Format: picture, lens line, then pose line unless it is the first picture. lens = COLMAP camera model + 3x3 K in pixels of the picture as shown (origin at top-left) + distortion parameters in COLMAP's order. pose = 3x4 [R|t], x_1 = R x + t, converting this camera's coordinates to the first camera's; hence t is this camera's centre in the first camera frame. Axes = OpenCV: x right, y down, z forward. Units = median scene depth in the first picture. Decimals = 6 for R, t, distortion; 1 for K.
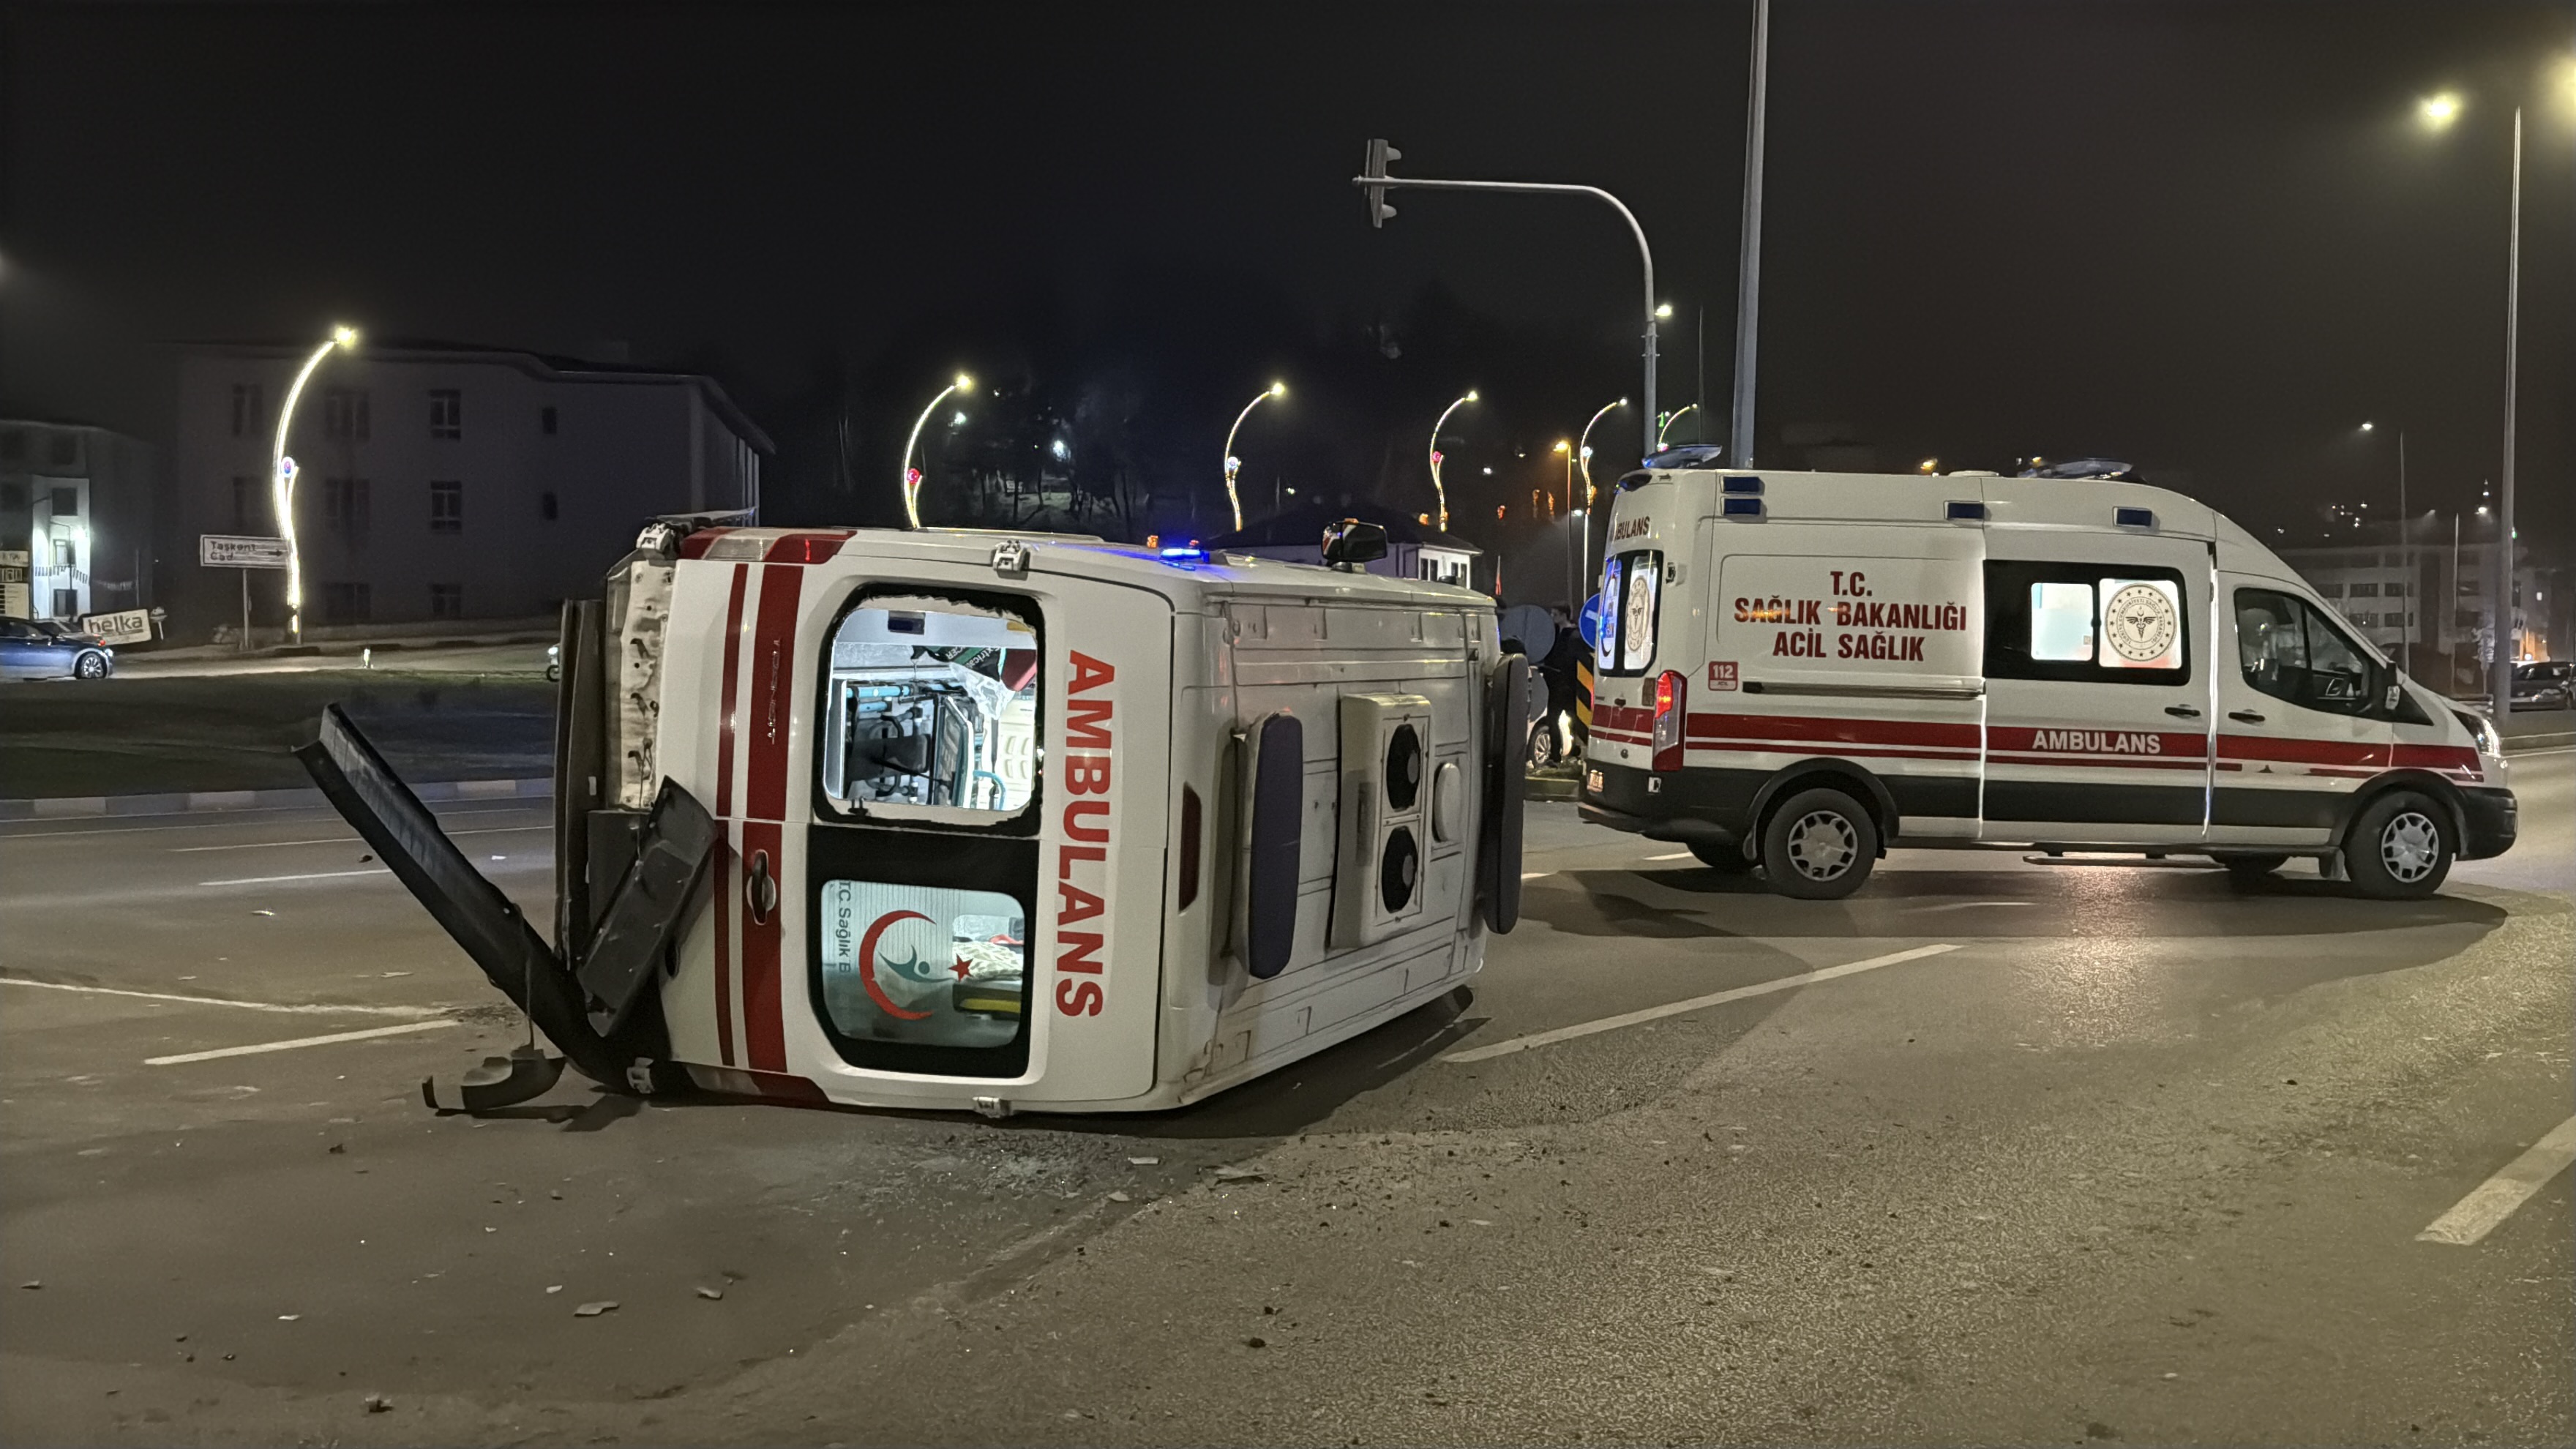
lens RADIAL K [[2227.4, 0, 1299.6], [0, 2227.4, 723.9], [0, 0, 1]] dist [0.068742, 0.003828]
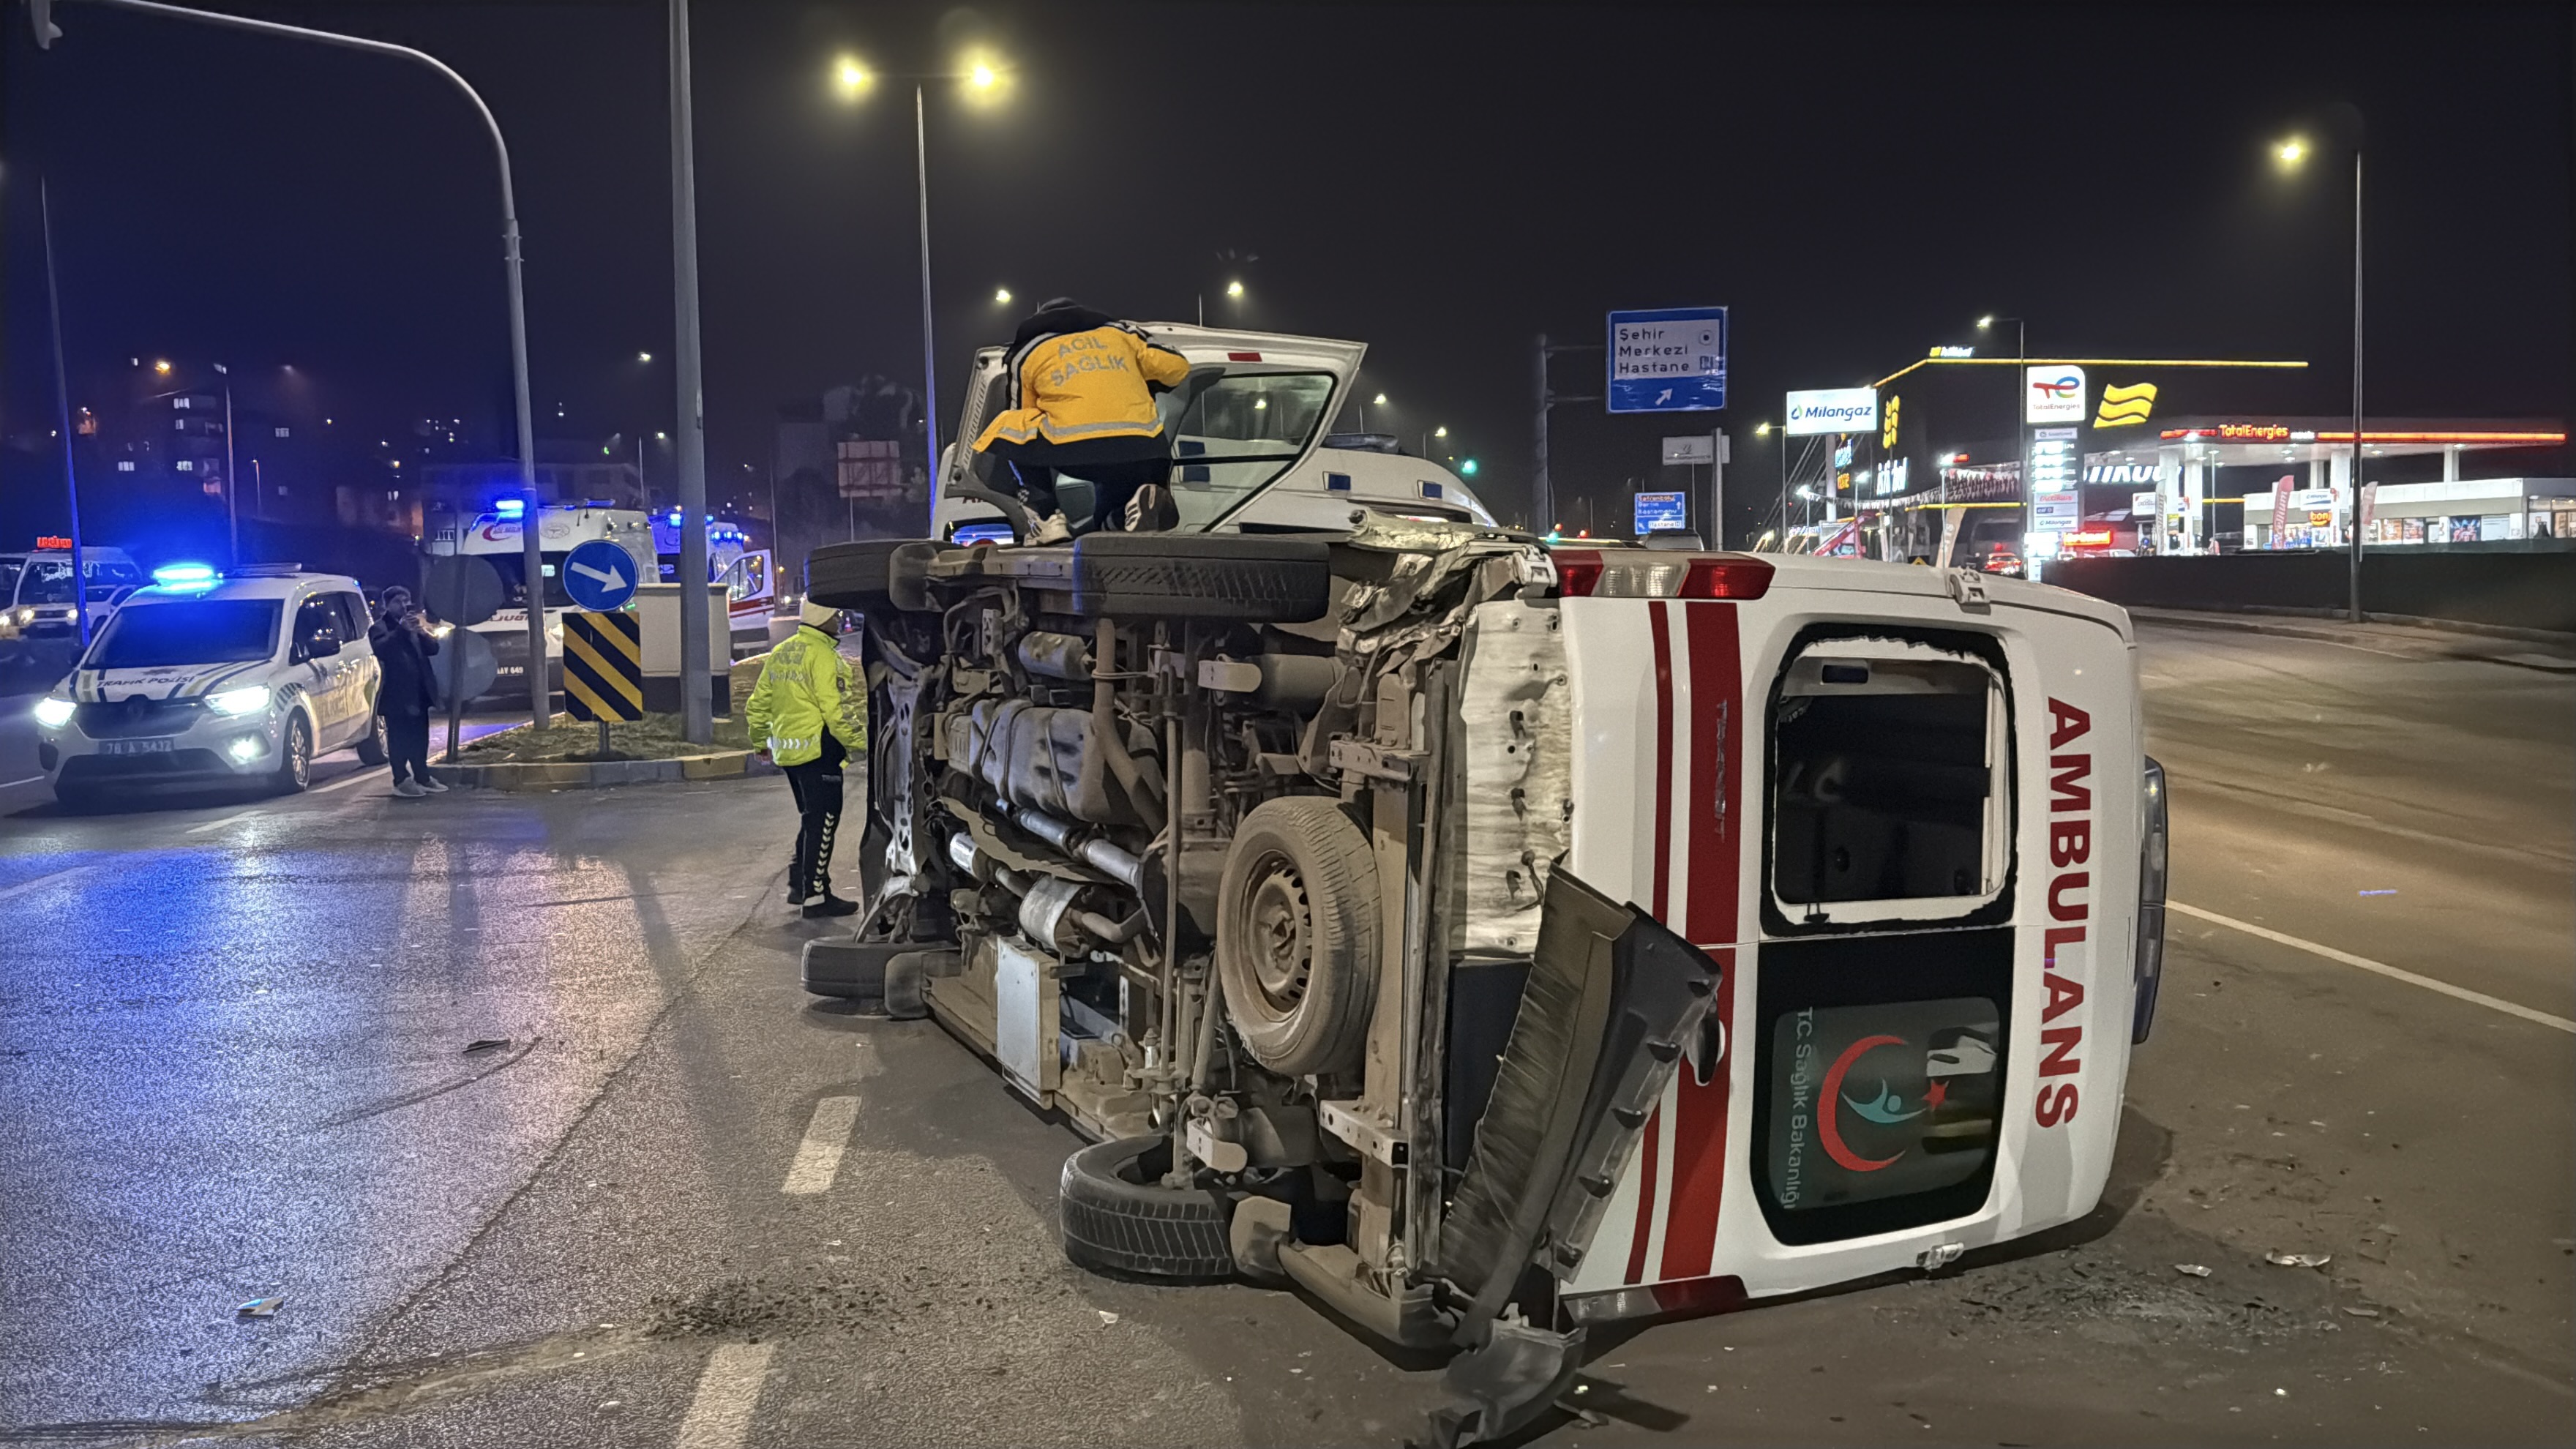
lens RADIAL K [[2227.4, 0, 1291.7], [0, 2227.4, 721.8], [0, 0, 1]] dist [0.068742, 0.003828]
pose [[0.701565, -0.067312, 0.709419, -0.900740], [0.040306, 0.997683, 0.054804, -0.081384], [-0.711465, -0.009855, 0.702653, 0.605684]]
